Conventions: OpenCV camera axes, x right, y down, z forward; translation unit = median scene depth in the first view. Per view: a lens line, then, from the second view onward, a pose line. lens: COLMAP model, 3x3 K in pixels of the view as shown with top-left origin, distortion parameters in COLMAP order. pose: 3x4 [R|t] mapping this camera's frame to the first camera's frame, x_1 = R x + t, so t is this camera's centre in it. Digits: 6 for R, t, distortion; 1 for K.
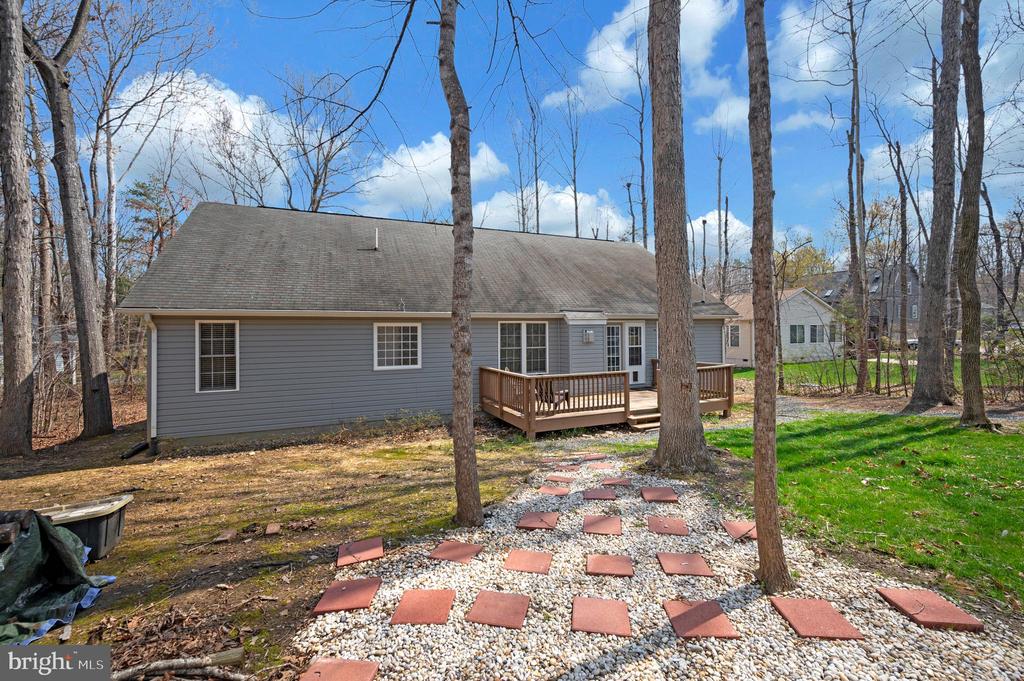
lens RADIAL K [[433.2, 0, 512.1], [0, 433.2, 333.7], [0, 0, 1]] dist [0.000567, 0.000025]
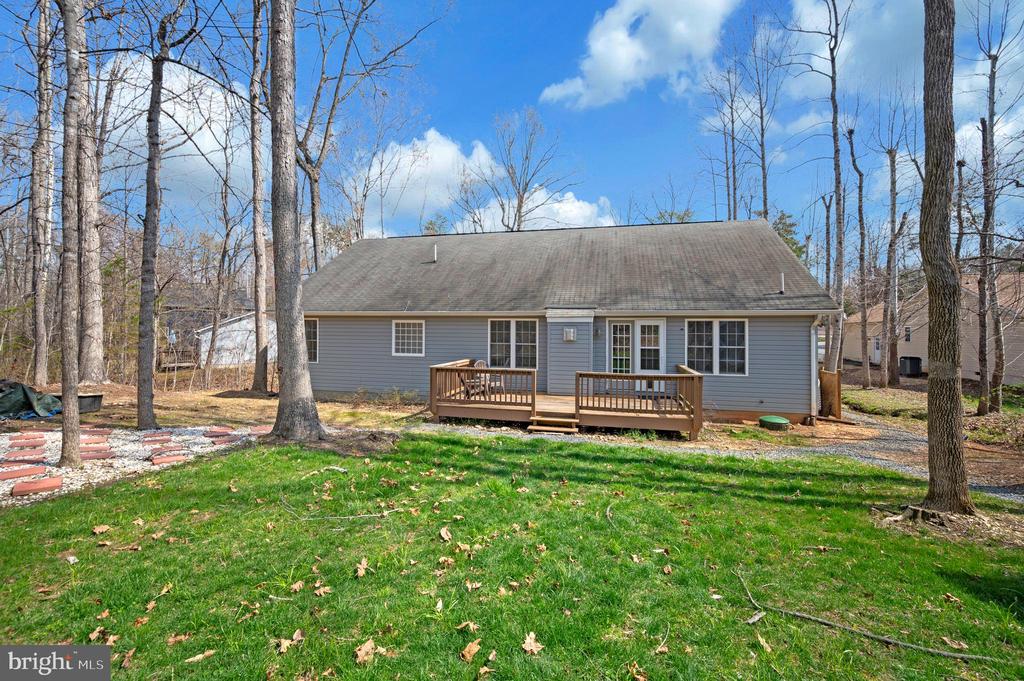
lens RADIAL K [[424.0, 0, 485.2], [0, 424.0, 317.1], [0, 0, 1]] dist [0.010729, 0.000184]
pose [[0.777566, 0.000416, -0.628801, 0.631382], [-0.015898, 0.999693, -0.018998, -0.012056], [0.628601, 0.024768, 0.777334, 0.139858]]
